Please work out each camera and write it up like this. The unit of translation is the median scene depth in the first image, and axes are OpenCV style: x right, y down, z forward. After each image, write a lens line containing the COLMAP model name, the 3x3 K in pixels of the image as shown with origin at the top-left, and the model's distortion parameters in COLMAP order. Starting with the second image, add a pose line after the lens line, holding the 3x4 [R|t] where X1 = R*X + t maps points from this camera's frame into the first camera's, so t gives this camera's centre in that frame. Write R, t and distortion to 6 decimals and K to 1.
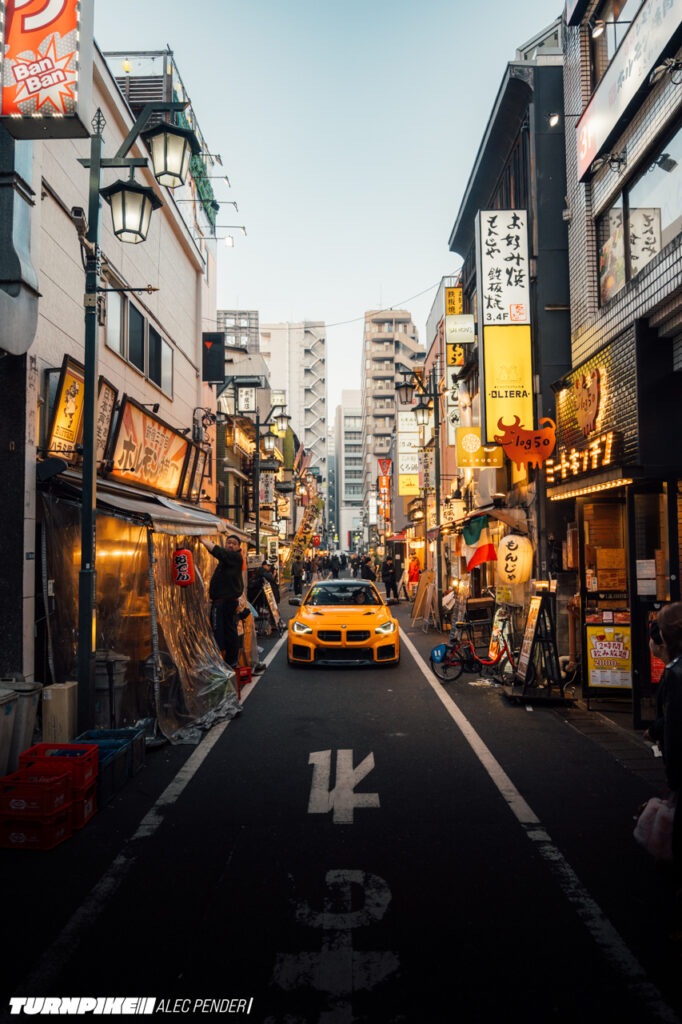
lens RADIAL K [[689.8, 0, 348.1], [0, 689.8, 511.6], [0, 0, 1]] dist [-0.003271, -0.009798]
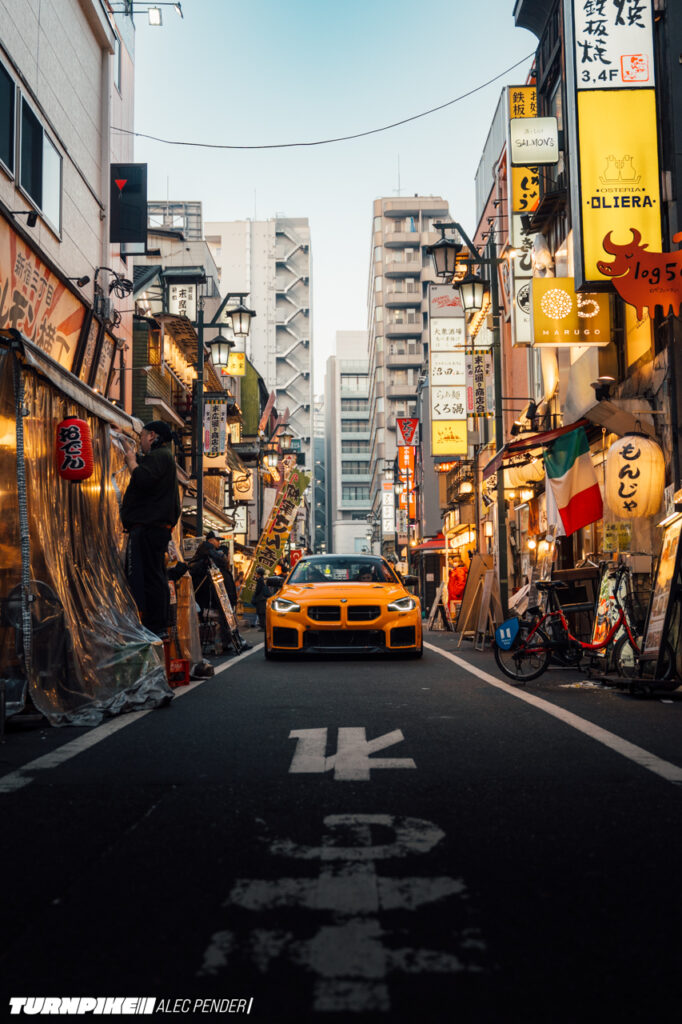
lens RADIAL K [[1116.4, 0, 332.1], [0, 1116.4, 513.2], [0, 0, 1]] dist [0.007784, 0.000000]
pose [[0.999926, -0.002587, -0.011860, -0.005827], [0.002037, 0.998931, -0.046190, 0.130790], [0.011967, 0.046163, 0.998862, 0.037494]]
